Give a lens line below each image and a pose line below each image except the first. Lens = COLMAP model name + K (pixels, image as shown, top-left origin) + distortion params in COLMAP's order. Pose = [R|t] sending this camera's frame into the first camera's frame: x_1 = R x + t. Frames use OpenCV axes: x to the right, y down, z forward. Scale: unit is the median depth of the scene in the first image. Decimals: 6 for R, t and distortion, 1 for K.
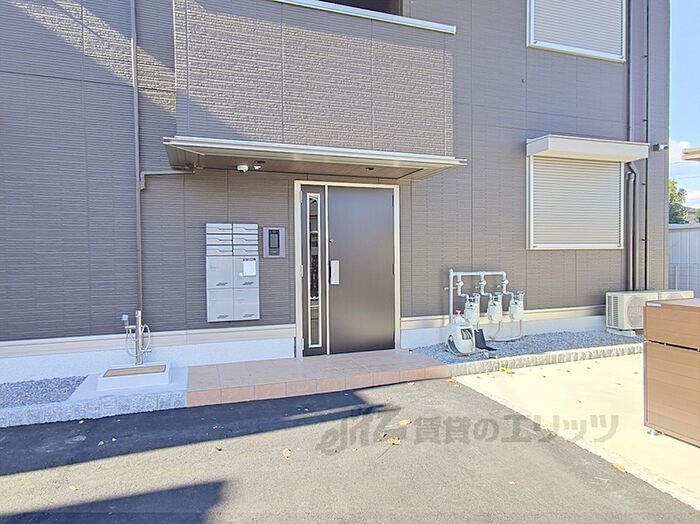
lens RADIAL K [[429.9, 0, 346.2], [0, 429.9, 262.1], [0, 0, 1]] dist [-0.003064, 0.022572]
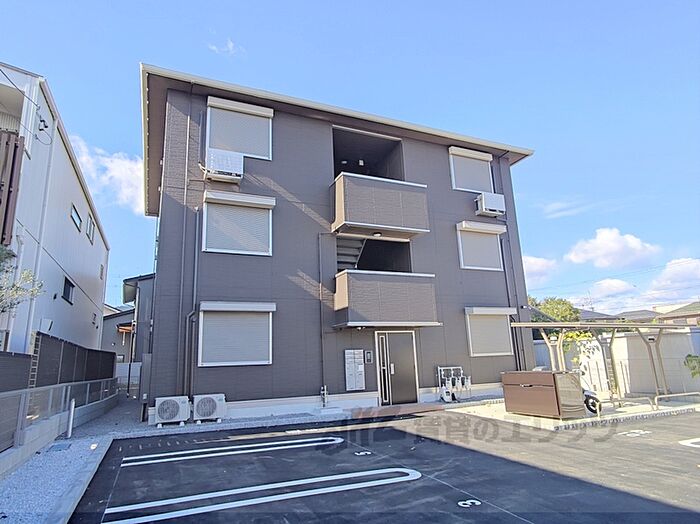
lens RADIAL K [[429.9, 0, 346.2], [0, 429.9, 262.1], [0, 0, 1]] dist [-0.003064, 0.022572]
pose [[0.995230, -0.008789, 0.097156, -0.511972], [0.032339, 0.969342, -0.243580, 0.022094], [-0.092036, 0.245560, 0.965002, -1.443850]]
